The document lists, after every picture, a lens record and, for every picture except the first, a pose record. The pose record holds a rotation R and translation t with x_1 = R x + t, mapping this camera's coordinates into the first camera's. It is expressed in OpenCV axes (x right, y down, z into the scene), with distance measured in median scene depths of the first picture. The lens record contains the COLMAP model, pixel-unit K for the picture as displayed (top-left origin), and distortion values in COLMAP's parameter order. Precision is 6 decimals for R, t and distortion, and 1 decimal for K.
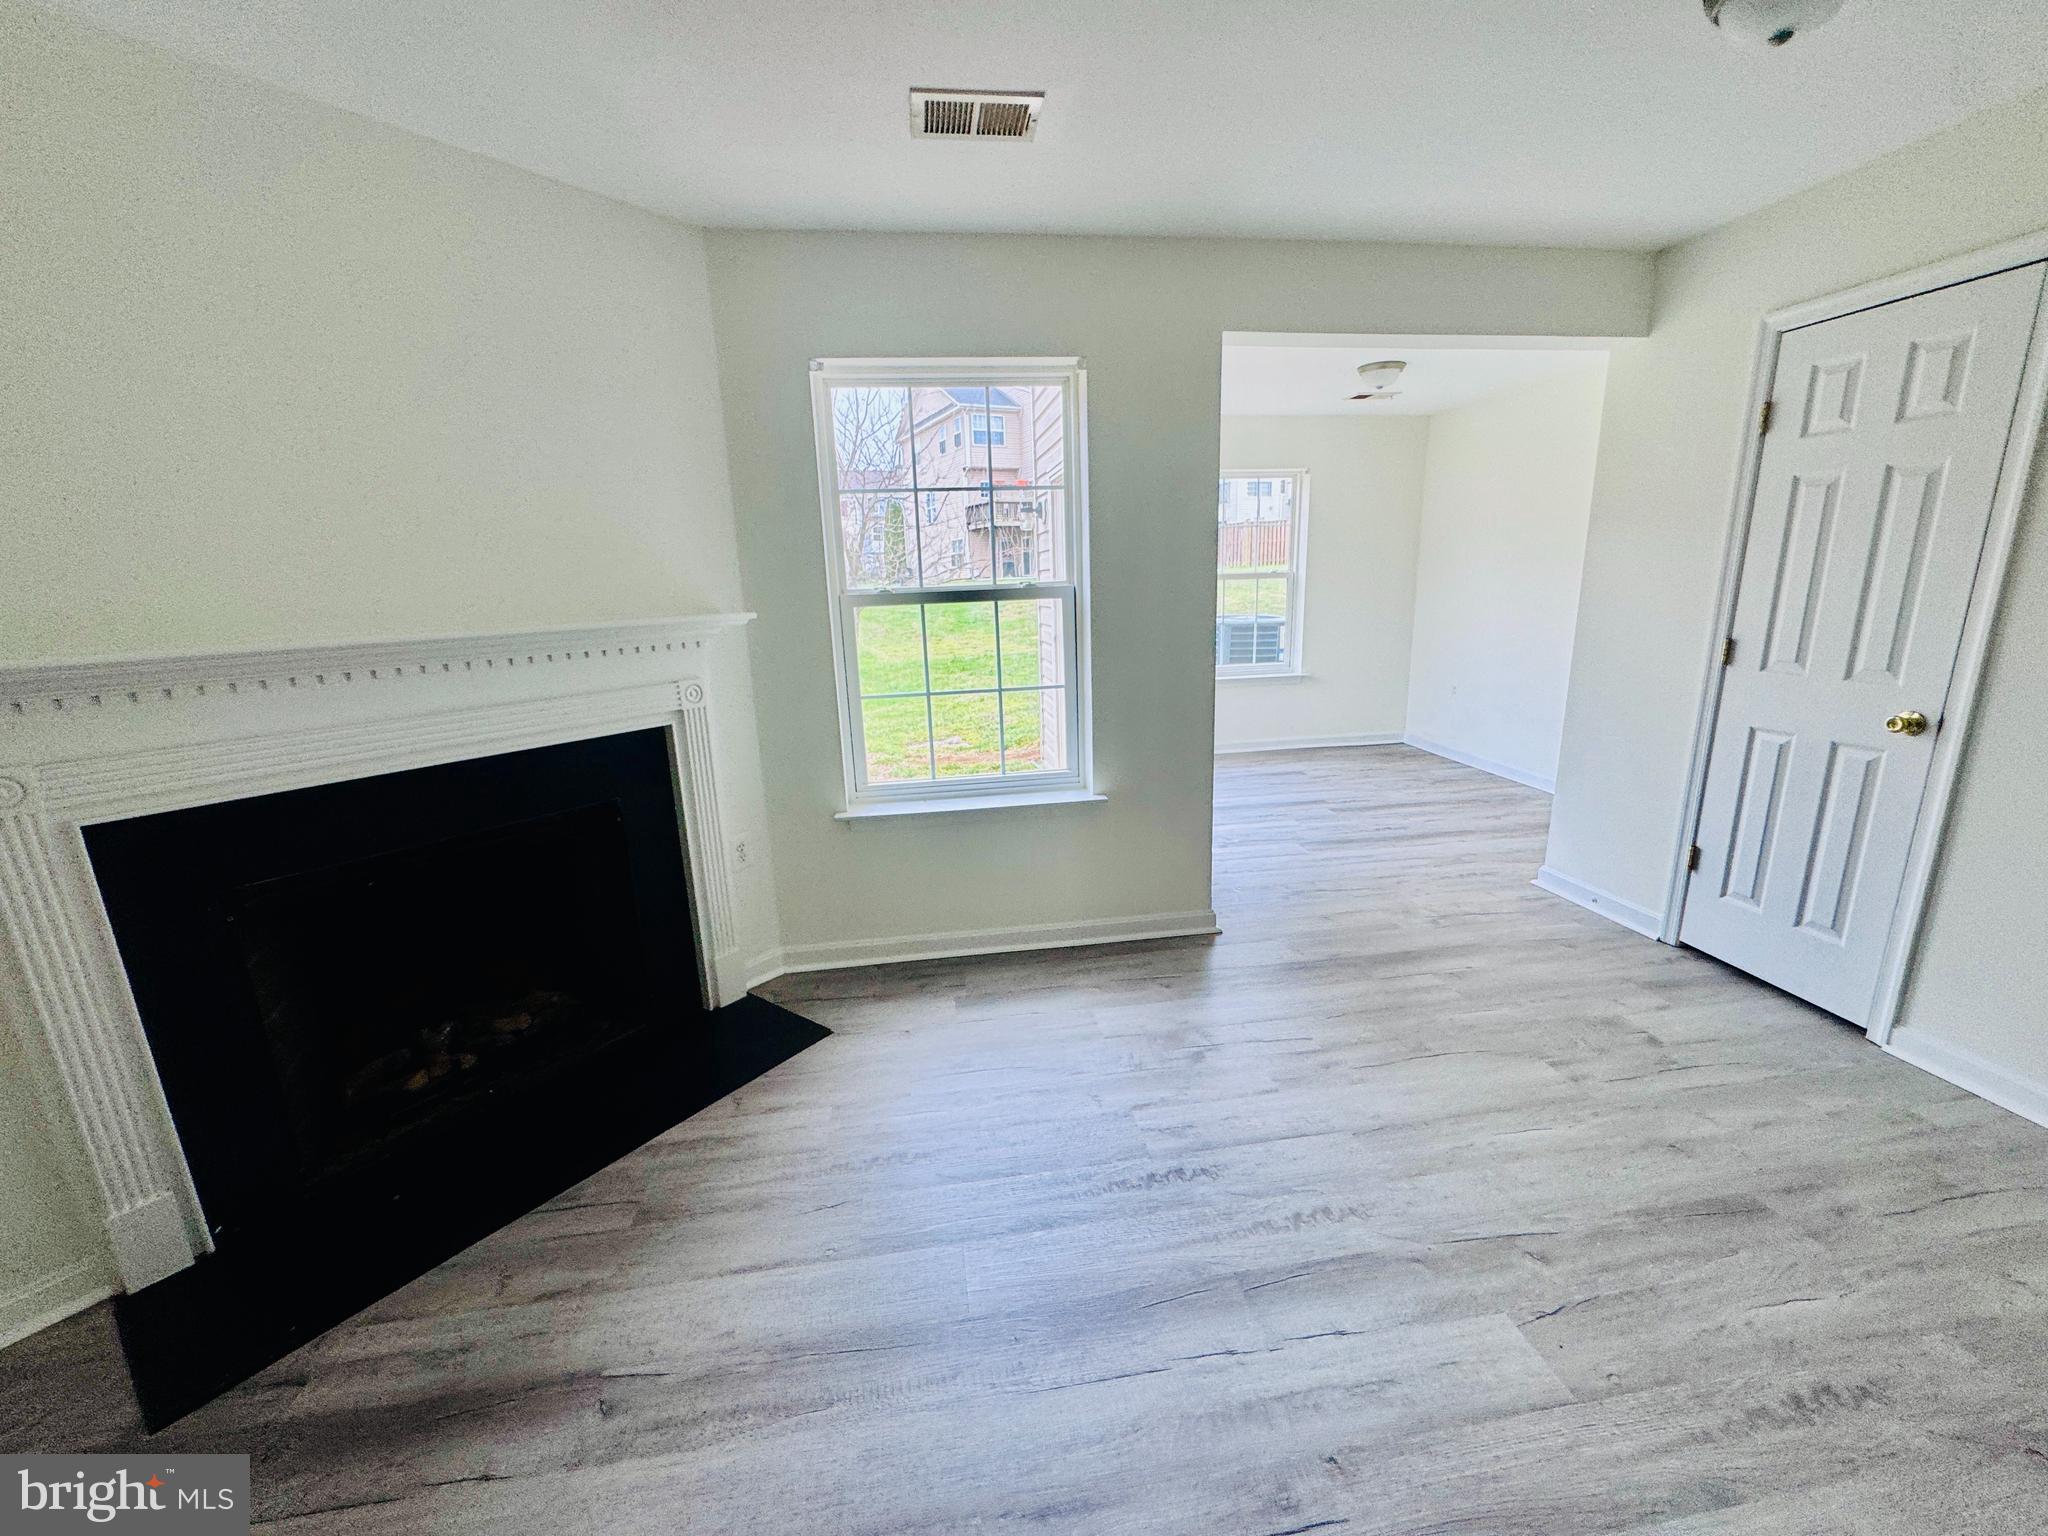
lens RADIAL K [[815.4, 0, 1017.4], [0, 815.4, 772.2], [0, 0, 1]] dist [-0.005548, 0.000742]
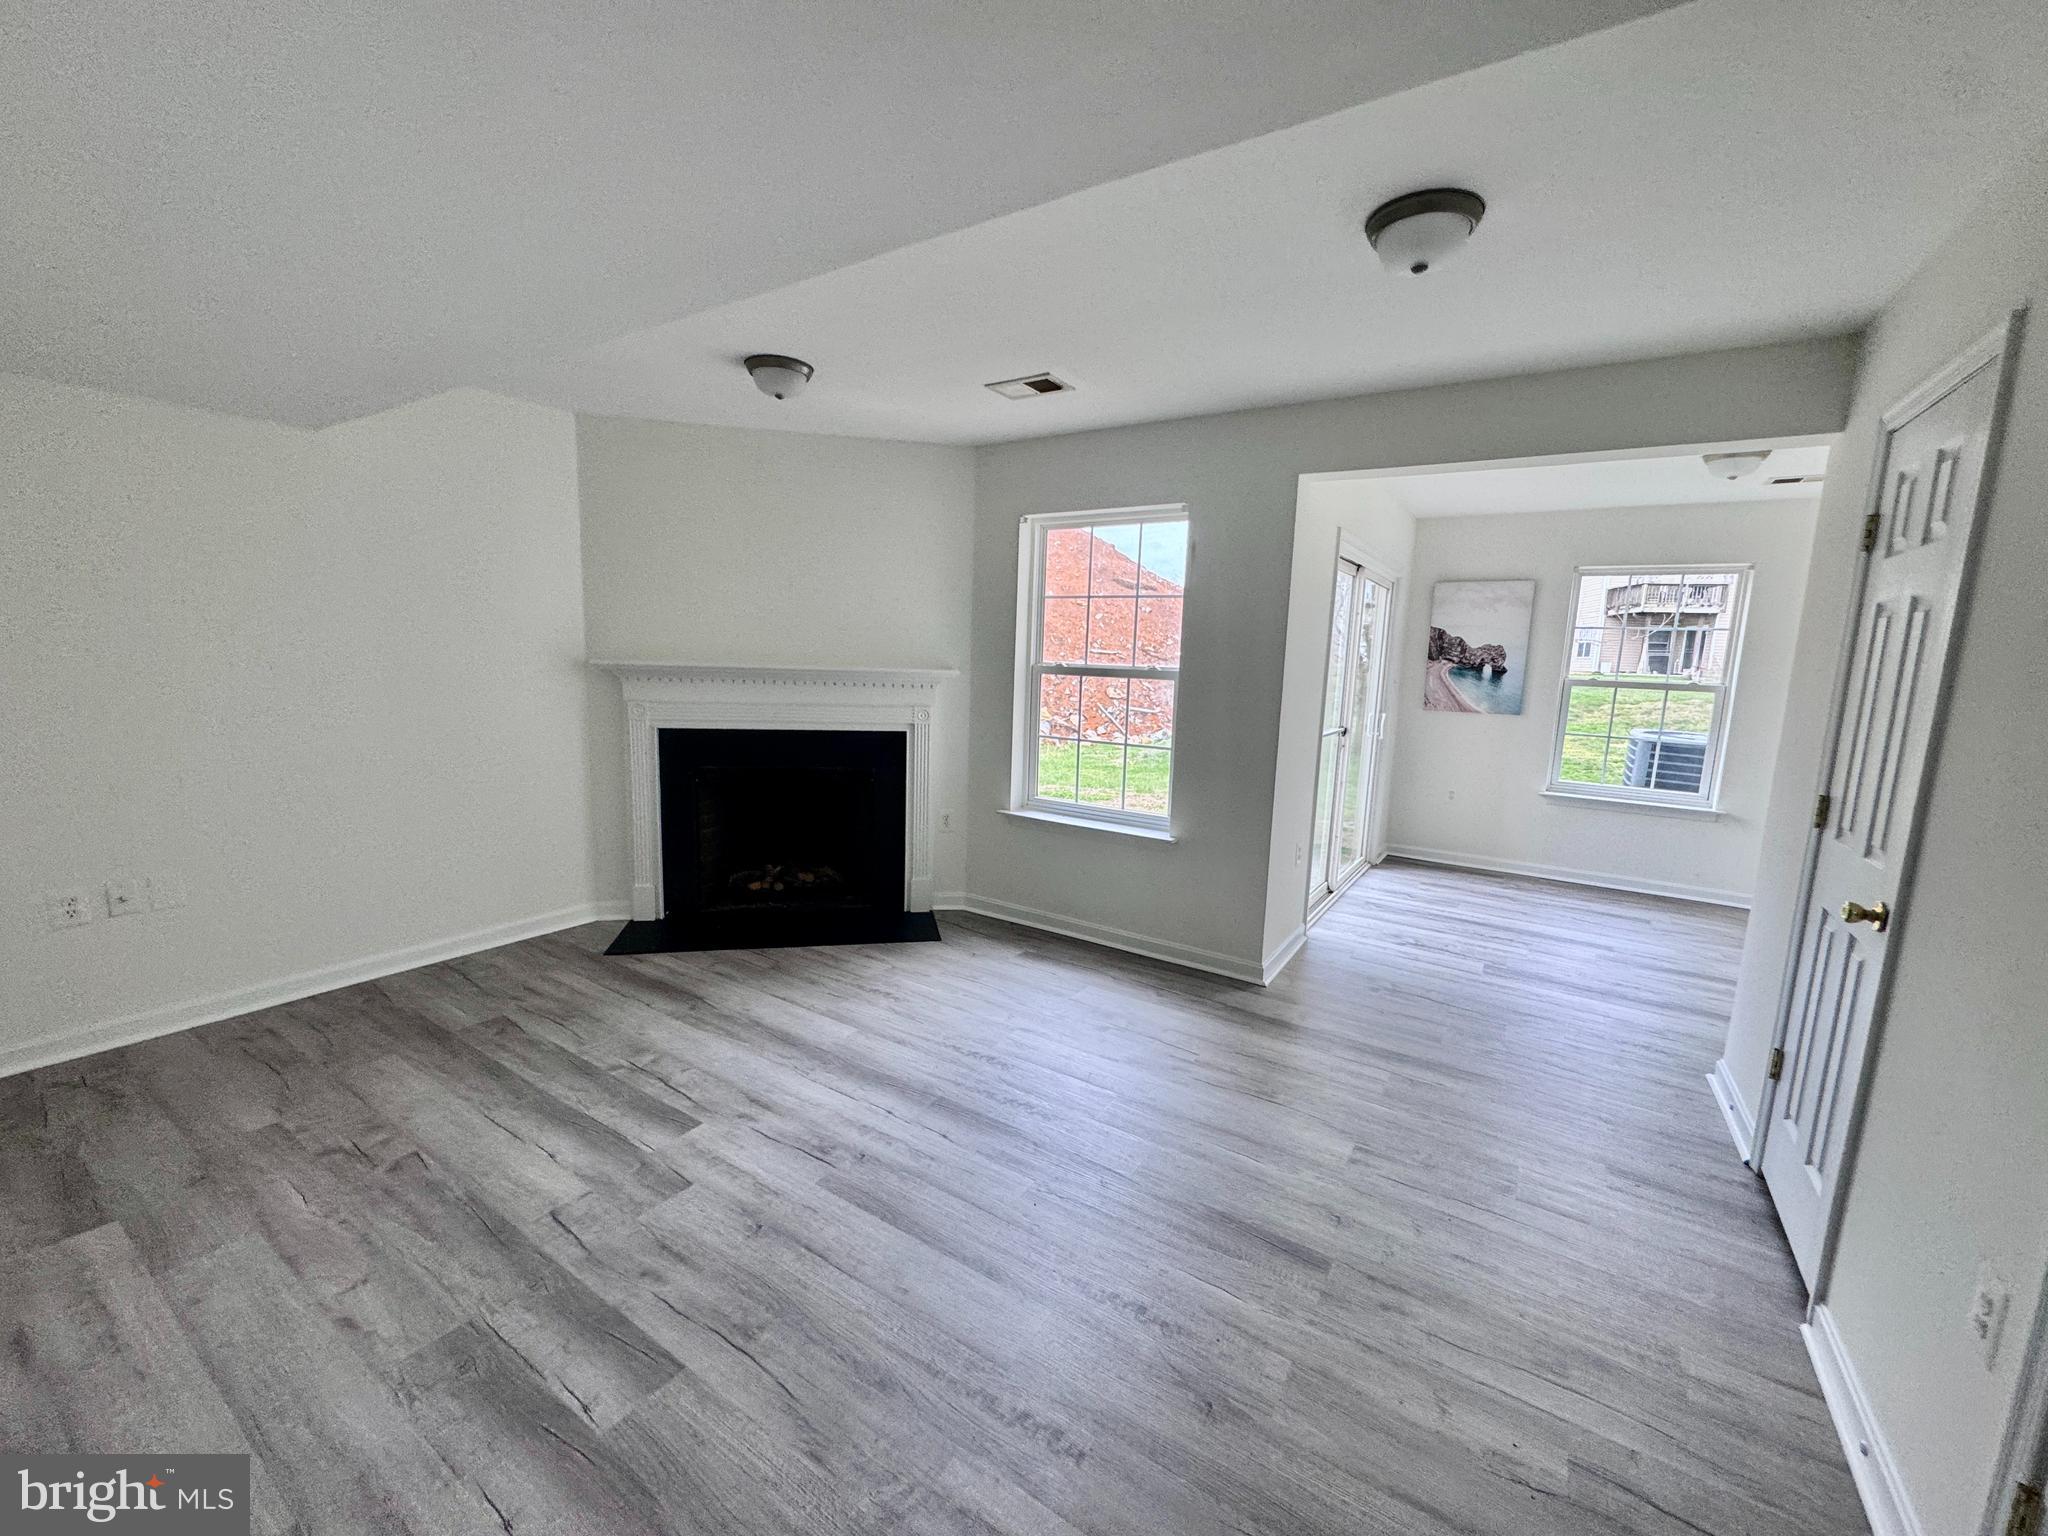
lens RADIAL K [[815.4, 0, 1017.4], [0, 815.4, 769.7], [0, 0, 1]] dist [-0.005548, 0.000742]
pose [[0.744668, 0.154311, -0.649352, 0.826340], [-0.212437, 0.977108, -0.011422, -0.010091], [0.632725, 0.146453, 0.760402, -0.126879]]
